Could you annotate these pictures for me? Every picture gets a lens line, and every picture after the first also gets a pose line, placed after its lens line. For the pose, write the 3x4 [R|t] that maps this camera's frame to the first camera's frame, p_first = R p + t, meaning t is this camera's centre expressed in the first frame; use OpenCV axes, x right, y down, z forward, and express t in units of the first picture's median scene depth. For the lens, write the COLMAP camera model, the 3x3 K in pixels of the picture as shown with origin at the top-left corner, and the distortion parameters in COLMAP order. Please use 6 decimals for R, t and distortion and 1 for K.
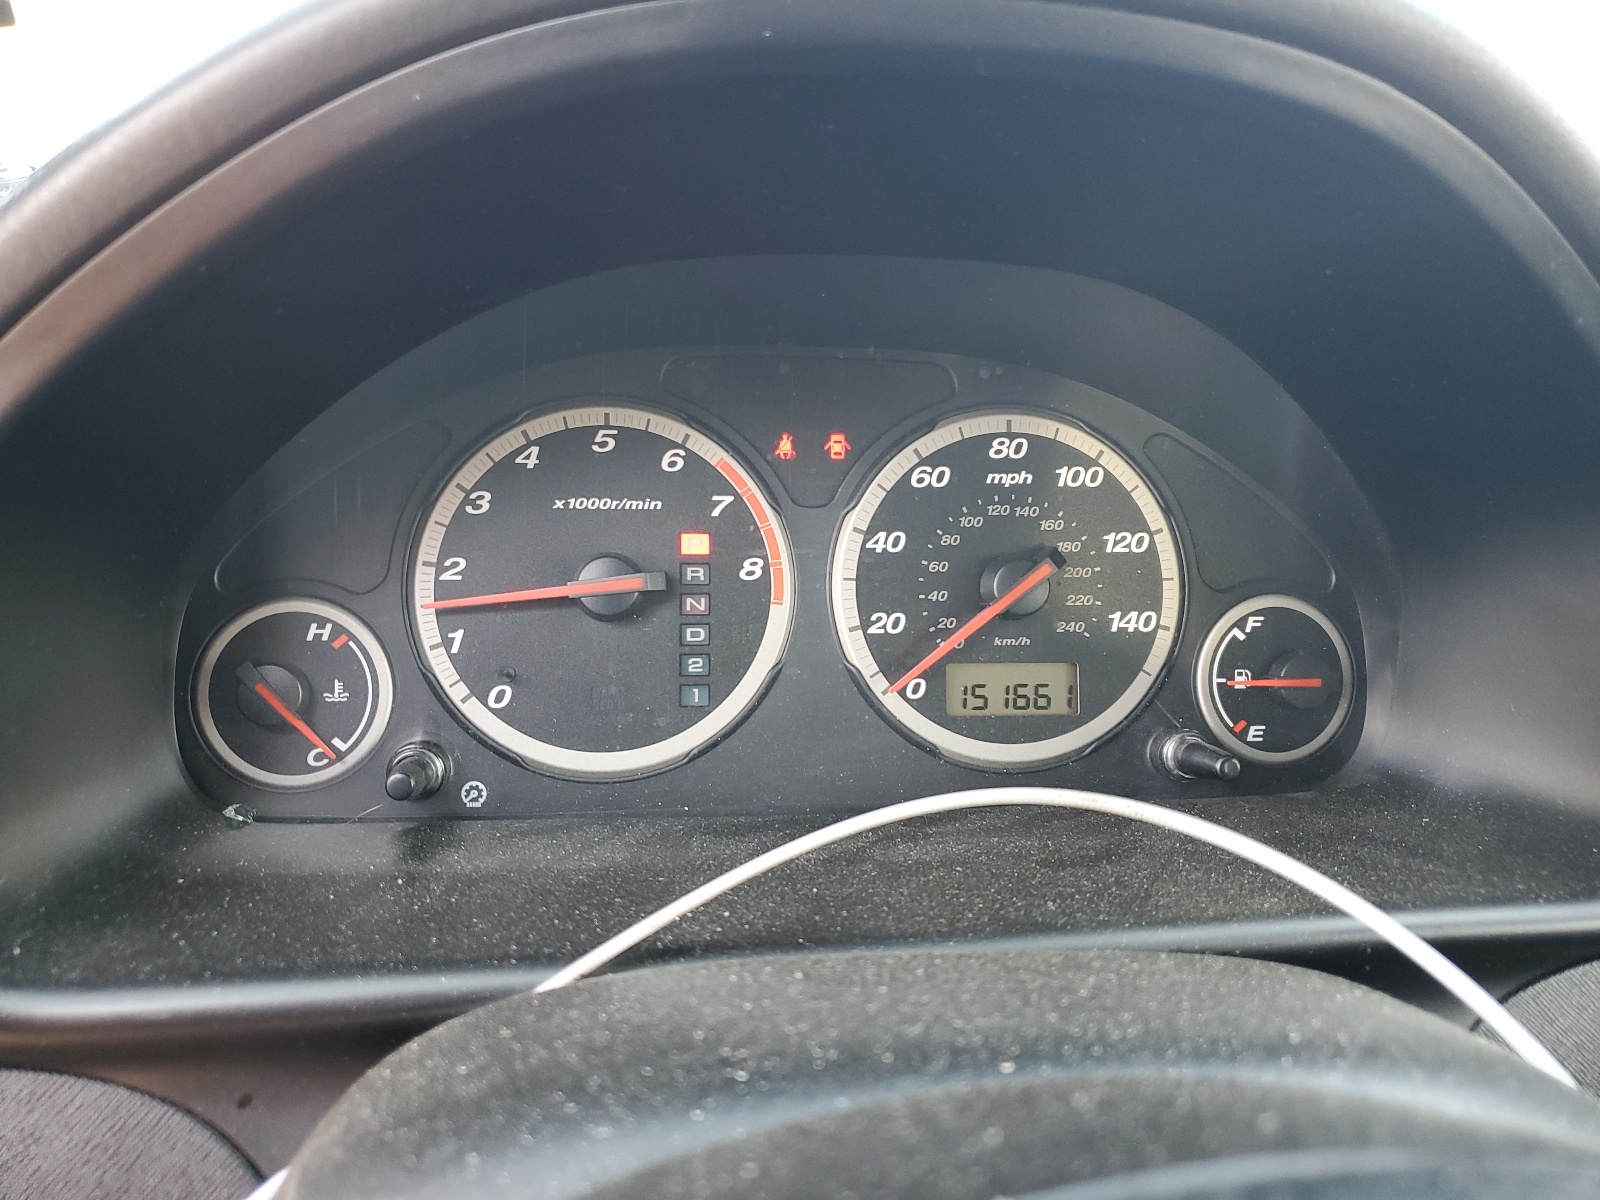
lens RADIAL K [[1215.2, 0, 798.4], [0, 1215.2, 602.9], [0, 0, 1]] dist [-0.001857, -0.000589]
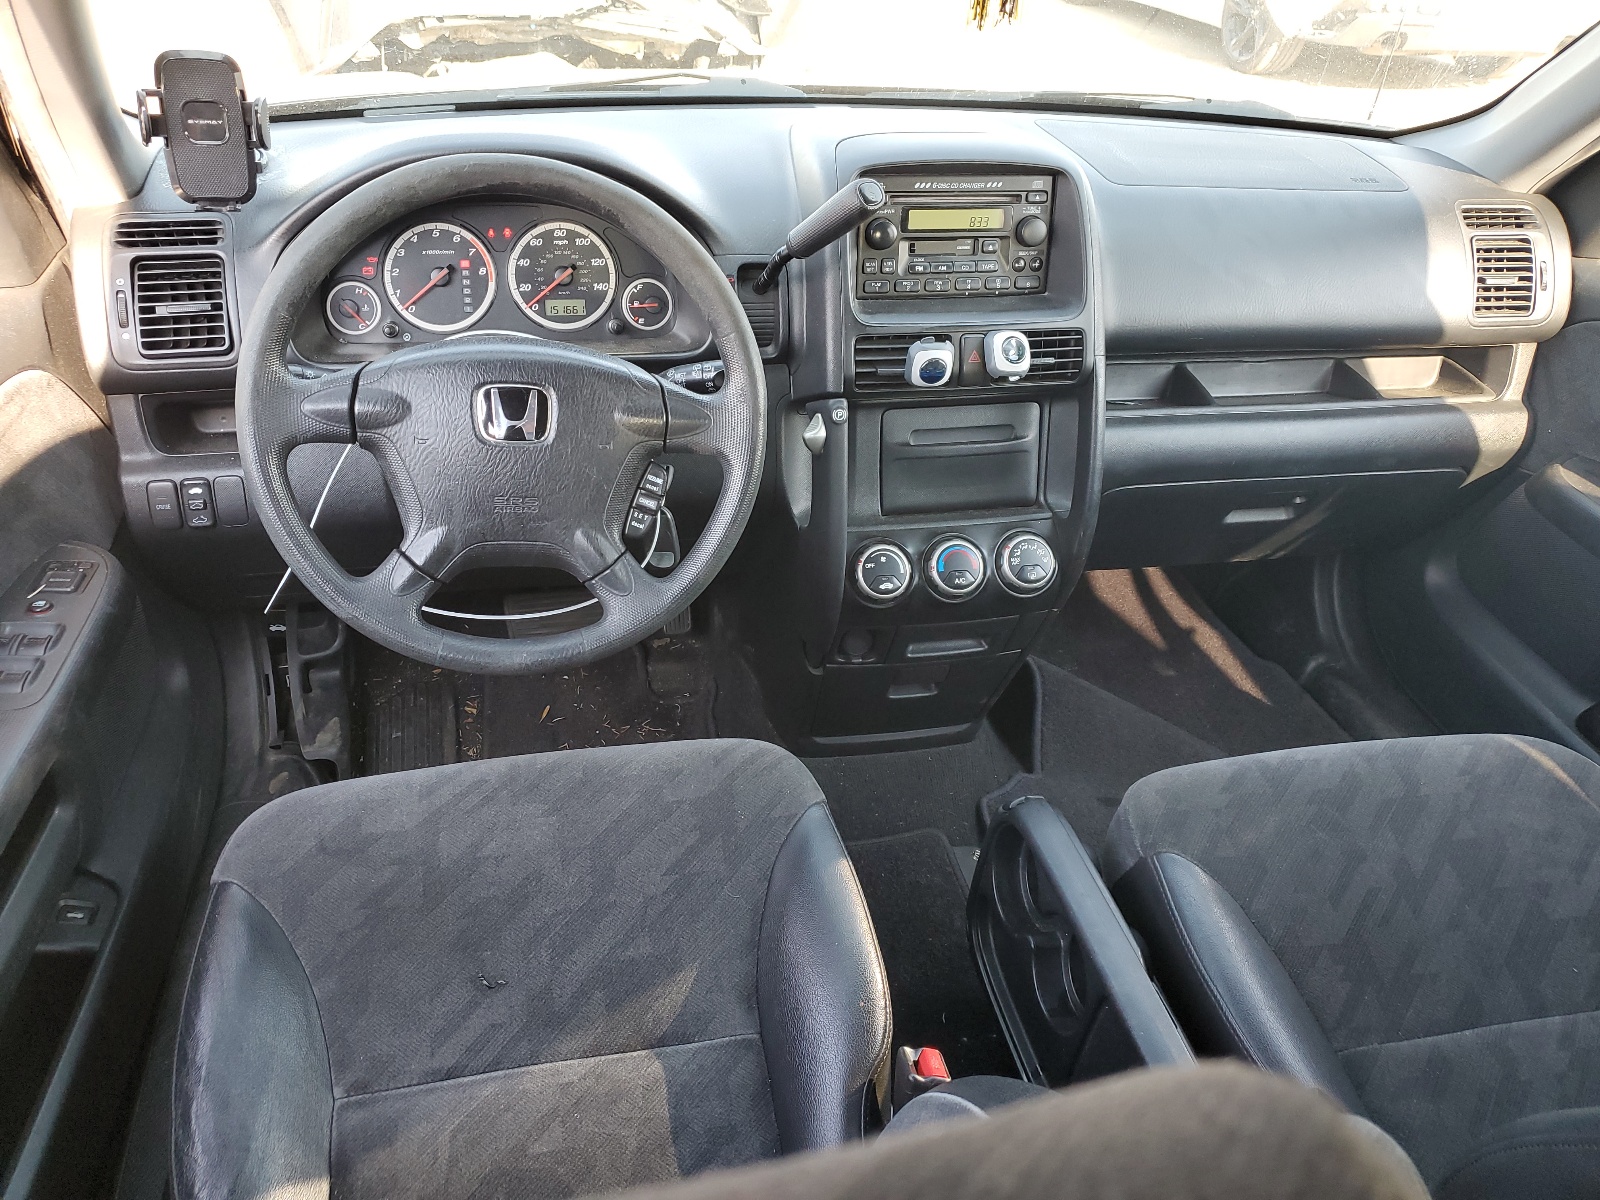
lens RADIAL K [[1223.0, 0, 800.2], [0, 1223.0, 596.3], [0, 0, 1]] dist [-0.009261, -0.002382]
pose [[0.999996, -0.001923, 0.002153, 0.830263], [0.001278, 0.963704, 0.266970, -0.061442], [-0.002588, -0.266966, 0.963703, -2.513525]]
